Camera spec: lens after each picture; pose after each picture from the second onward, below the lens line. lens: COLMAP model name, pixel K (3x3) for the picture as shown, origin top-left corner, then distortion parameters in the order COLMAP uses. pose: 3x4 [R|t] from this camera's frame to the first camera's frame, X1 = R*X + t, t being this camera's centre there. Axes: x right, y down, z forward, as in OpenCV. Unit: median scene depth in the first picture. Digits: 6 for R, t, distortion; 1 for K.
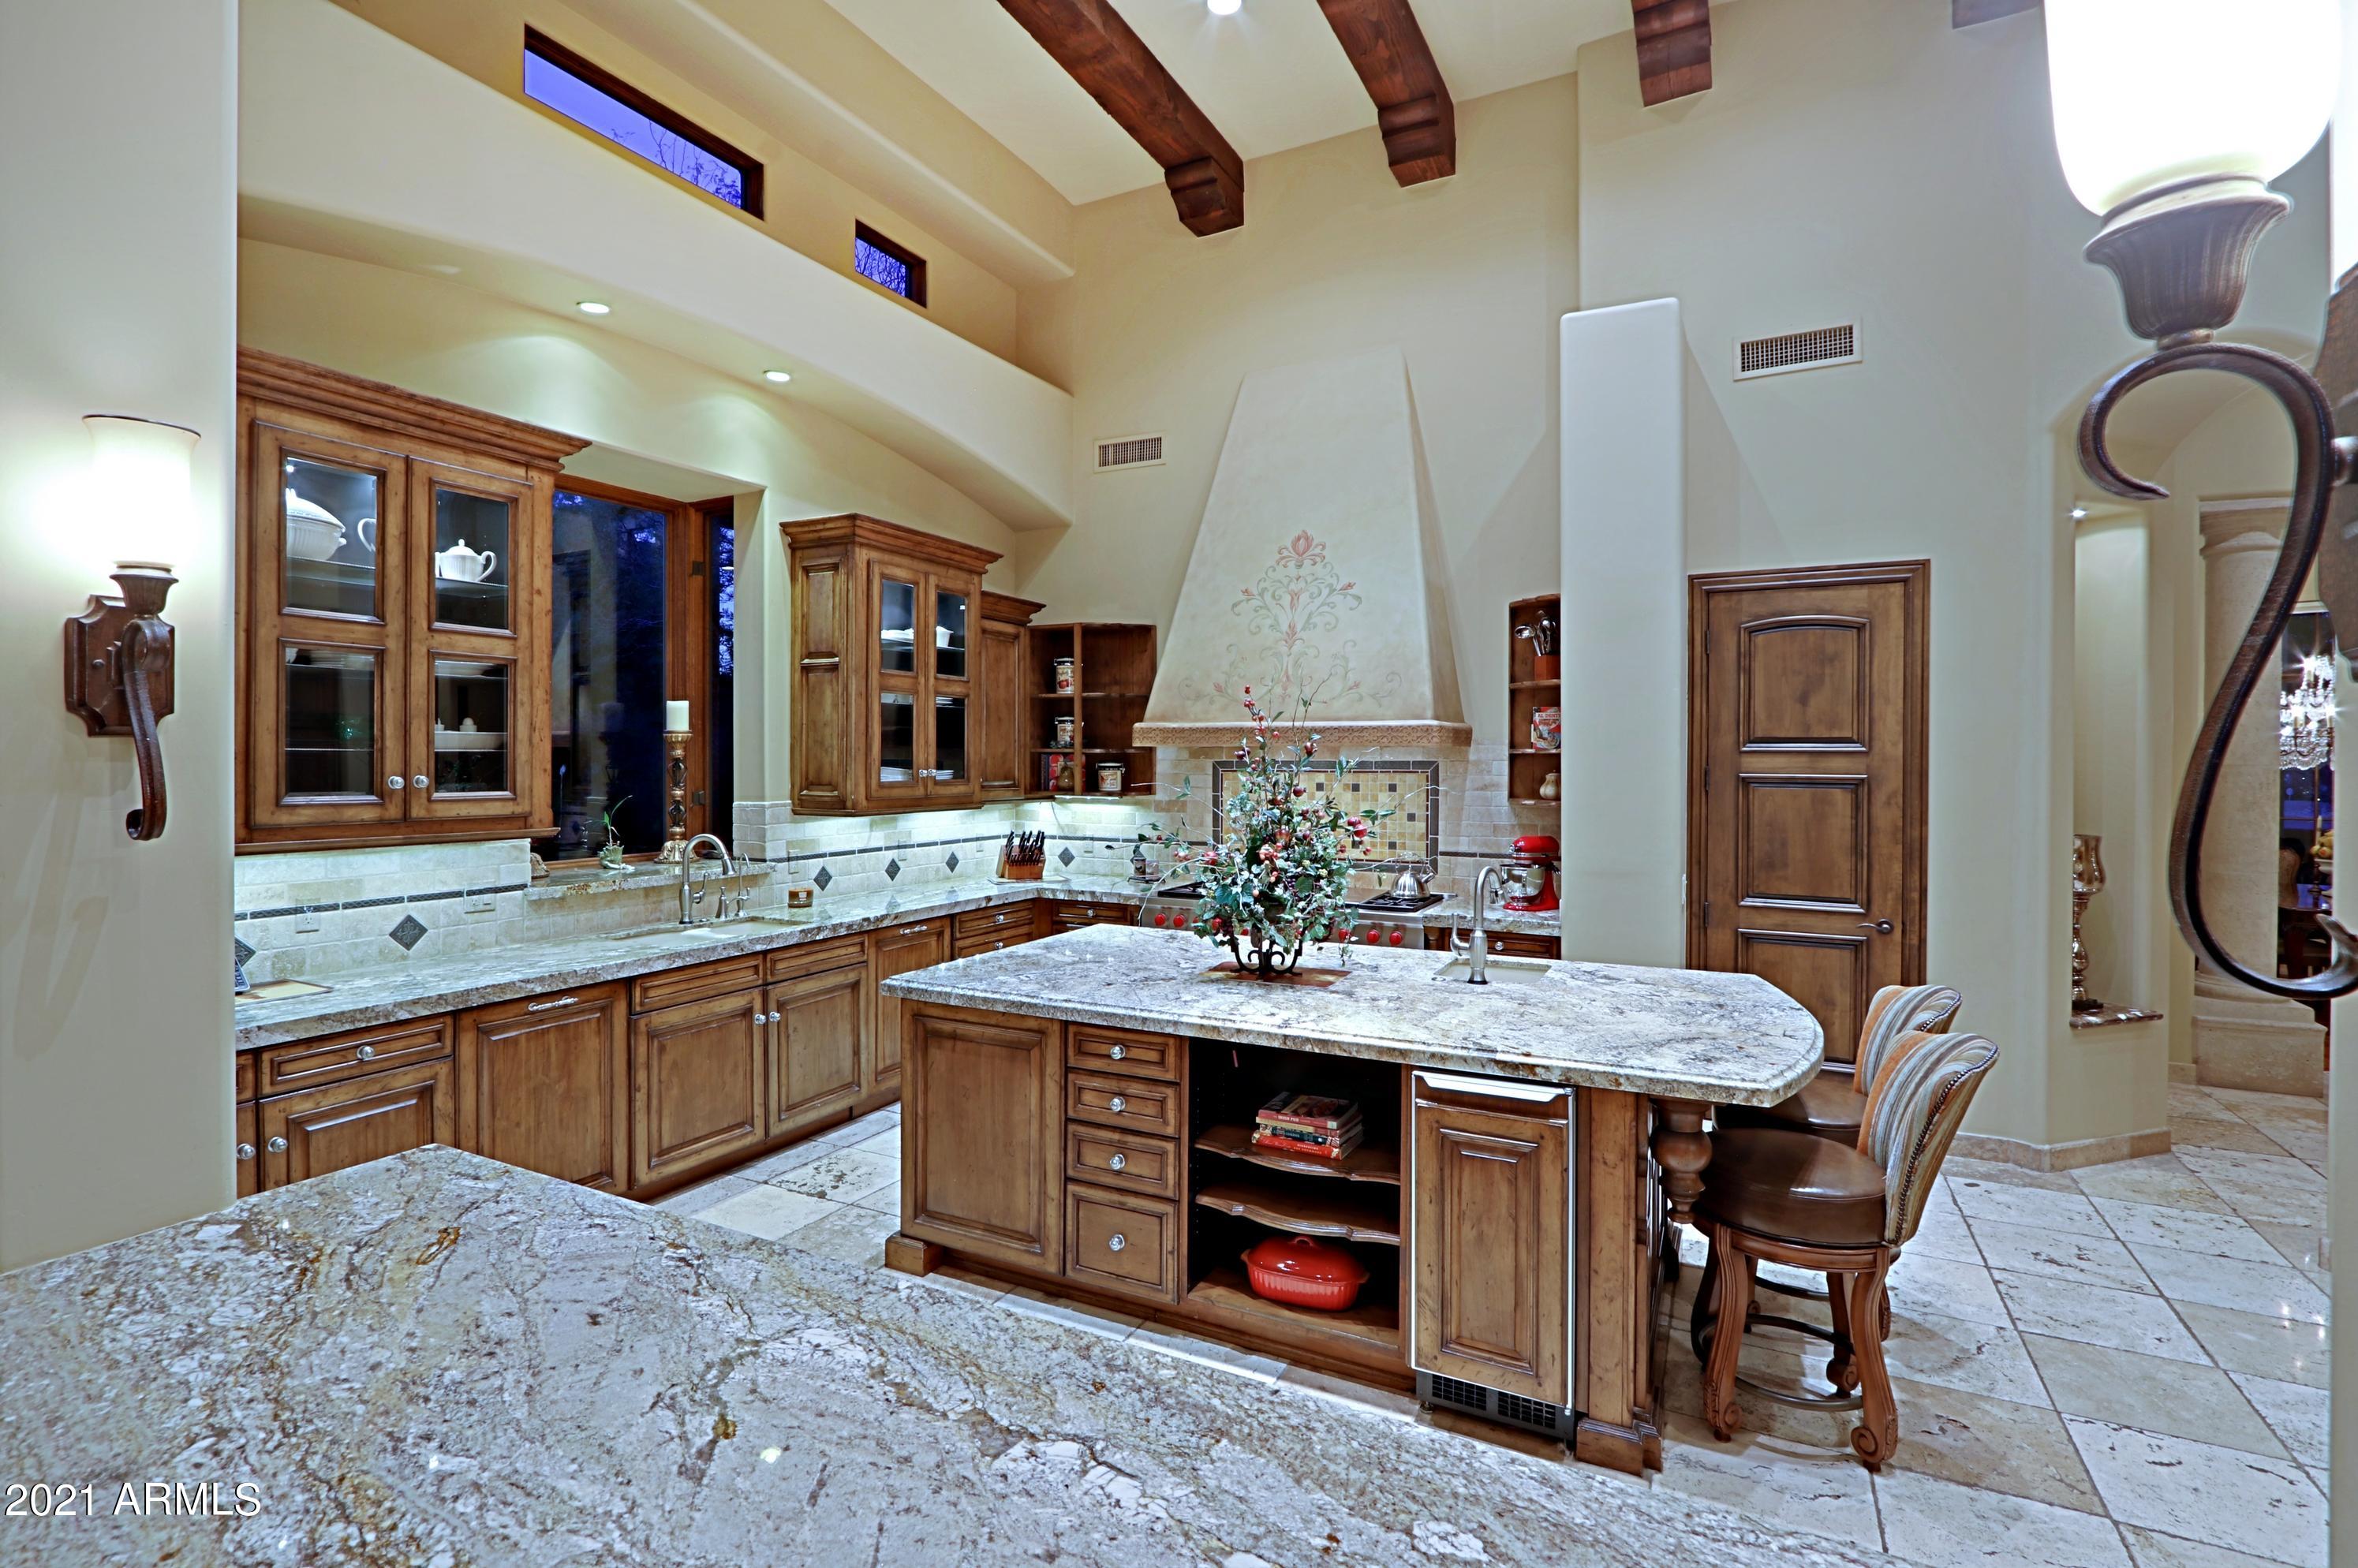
lens RADIAL K [[1103.4, 0, 1172.7], [0, 1103.4, 755.5], [0, 0, 1]] dist [-0.022309, 0.005573]
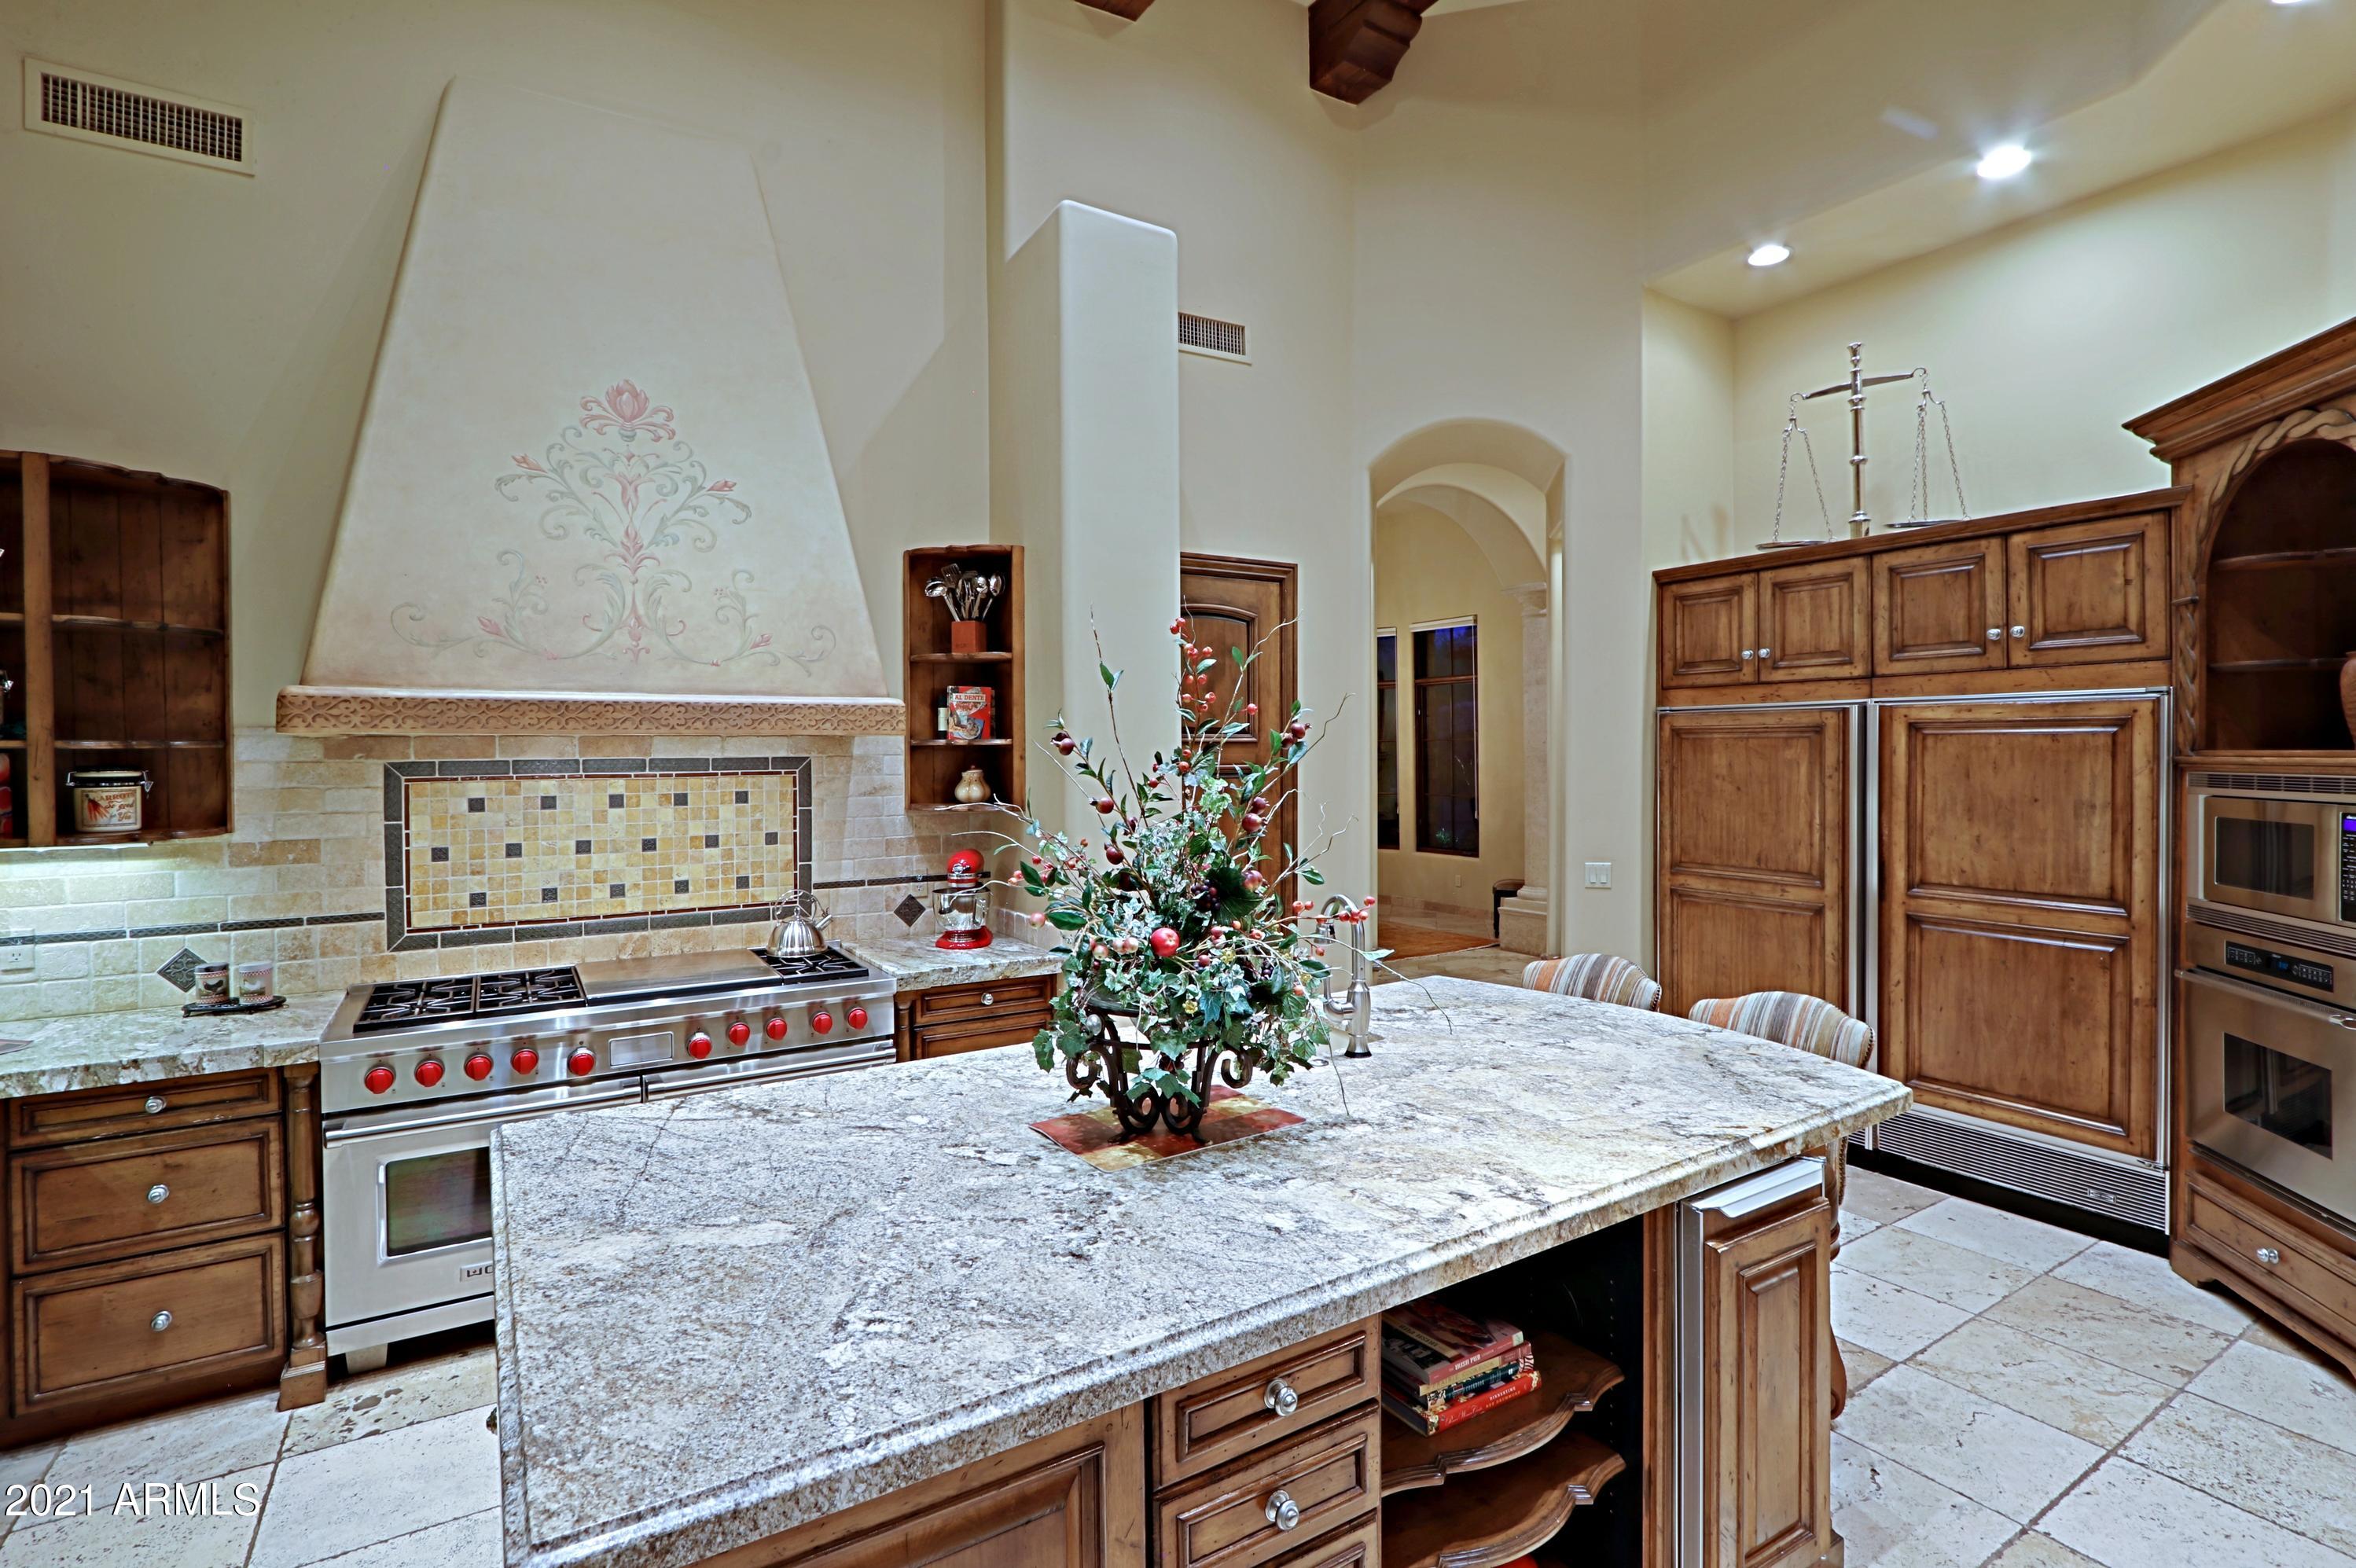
lens RADIAL K [[1102.5, 0, 1171.7], [0, 1102.5, 755.5], [0, 0, 1]] dist [-0.022309, 0.005573]
pose [[0.518190, -0.011161, 0.855193, -0.247695], [0.008204, 0.999934, 0.008078, 0.000335], [-0.855226, 0.002830, 0.518247, 0.436345]]
